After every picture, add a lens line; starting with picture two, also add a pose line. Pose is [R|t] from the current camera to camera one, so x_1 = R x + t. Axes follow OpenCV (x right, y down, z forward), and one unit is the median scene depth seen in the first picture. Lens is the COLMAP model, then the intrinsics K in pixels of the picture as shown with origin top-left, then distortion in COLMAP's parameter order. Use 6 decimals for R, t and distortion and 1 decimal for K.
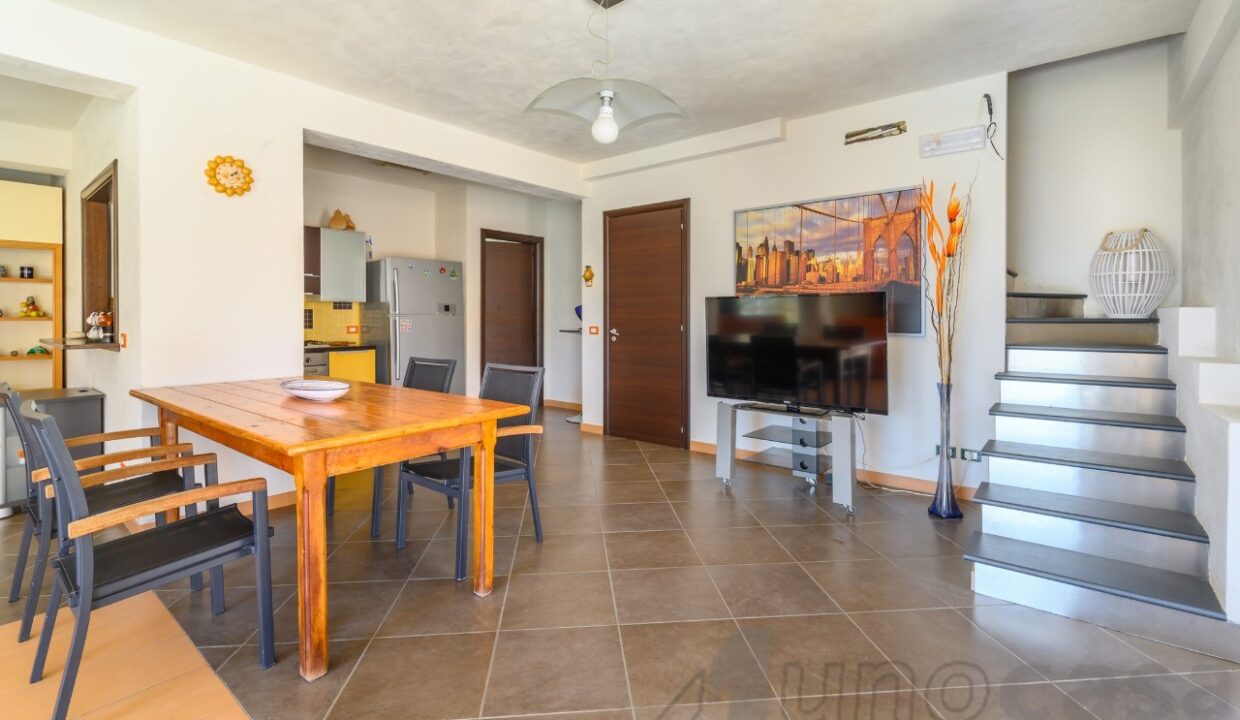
lens RADIAL K [[545.3, 0, 599.5], [0, 545.3, 322.3], [0, 0, 1]] dist [-0.010174, 0.000533]
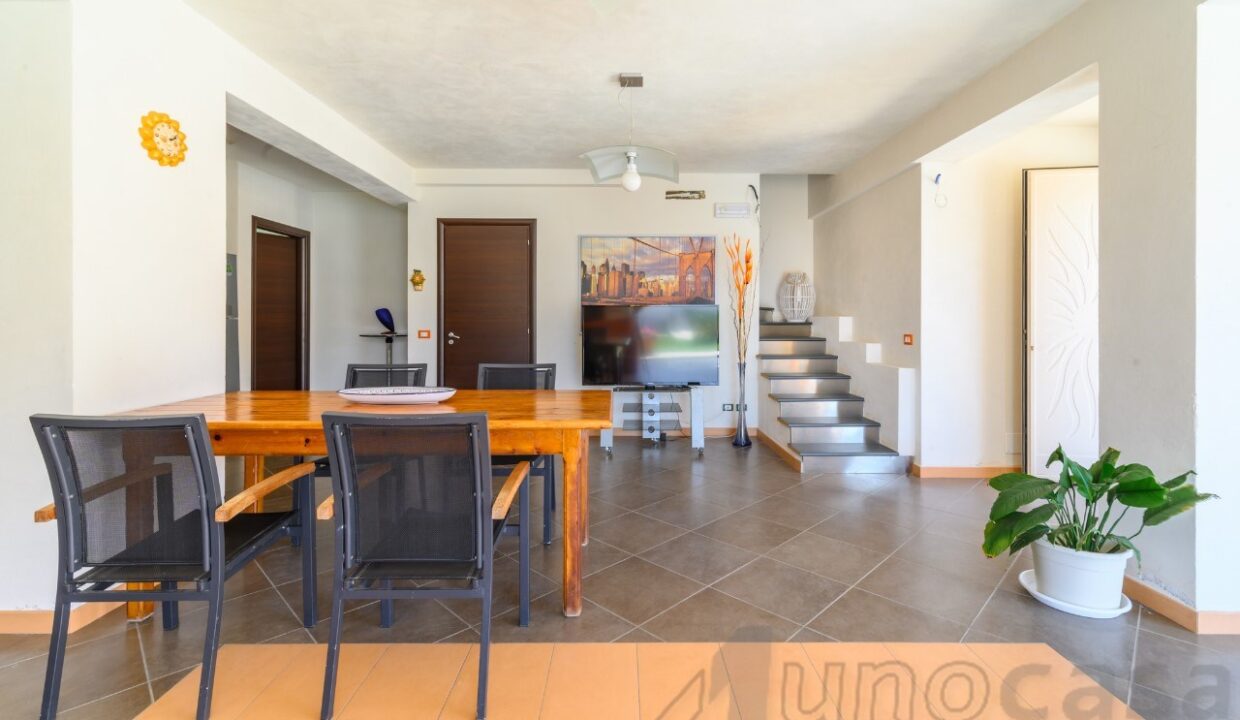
lens RADIAL K [[545.3, 0, 611.3], [0, 545.3, 328.1], [0, 0, 1]] dist [-0.010174, 0.000533]
pose [[0.775381, -0.007234, 0.631452, -0.535946], [0.004895, 0.999973, 0.005446, -0.000448], [-0.631475, -0.001132, 0.775395, -0.005725]]
